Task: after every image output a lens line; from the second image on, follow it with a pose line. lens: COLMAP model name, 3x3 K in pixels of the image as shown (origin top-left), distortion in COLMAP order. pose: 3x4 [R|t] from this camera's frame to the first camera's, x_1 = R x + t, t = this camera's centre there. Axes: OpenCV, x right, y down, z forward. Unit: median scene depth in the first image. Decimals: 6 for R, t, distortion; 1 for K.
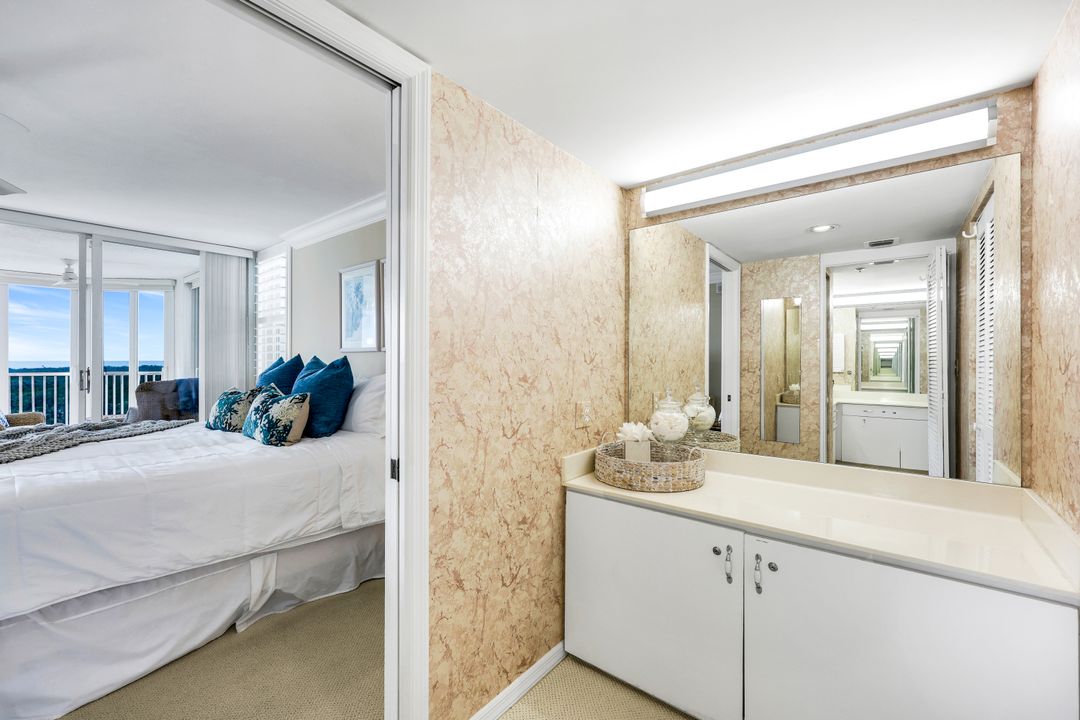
lens RADIAL K [[440.2, 0, 539.6], [0, 440.2, 357.1], [0, 0, 1]] dist [0.004556, 0.000103]
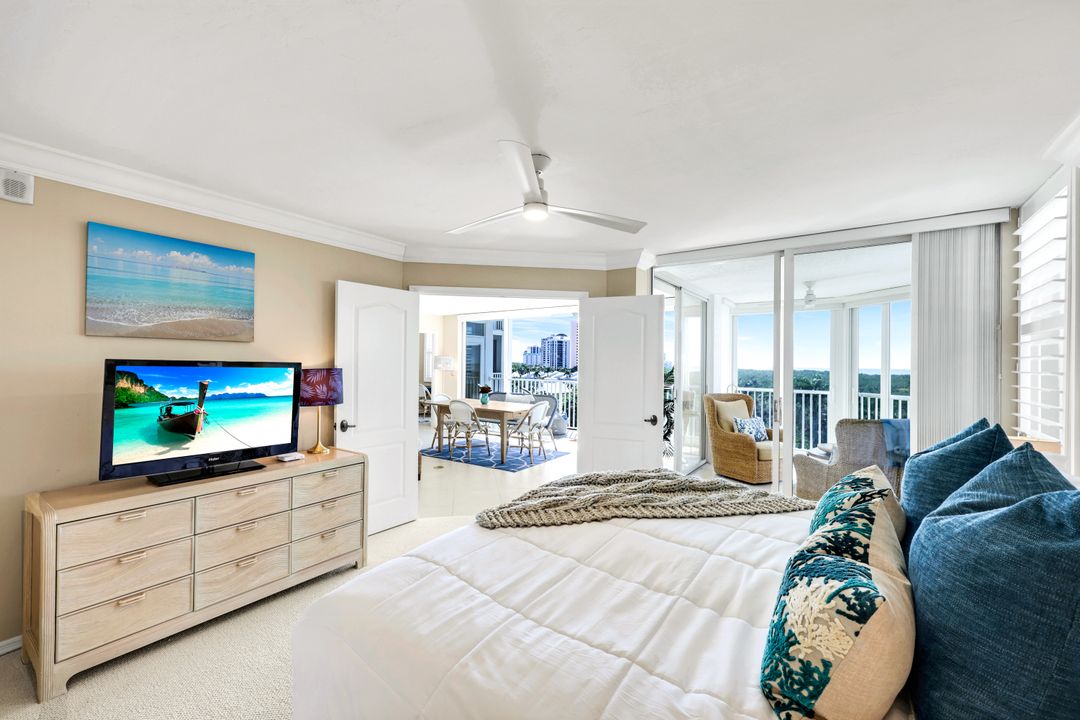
lens RADIAL K [[440.2, 0, 538.9], [0, 440.2, 359.7], [0, 0, 1]] dist [0.004556, 0.000103]
pose [[0.060434, -0.004867, -0.998160, -0.126211], [-0.011572, 0.999917, -0.005576, -0.037506], [0.998105, 0.011888, 0.060373, 0.388576]]
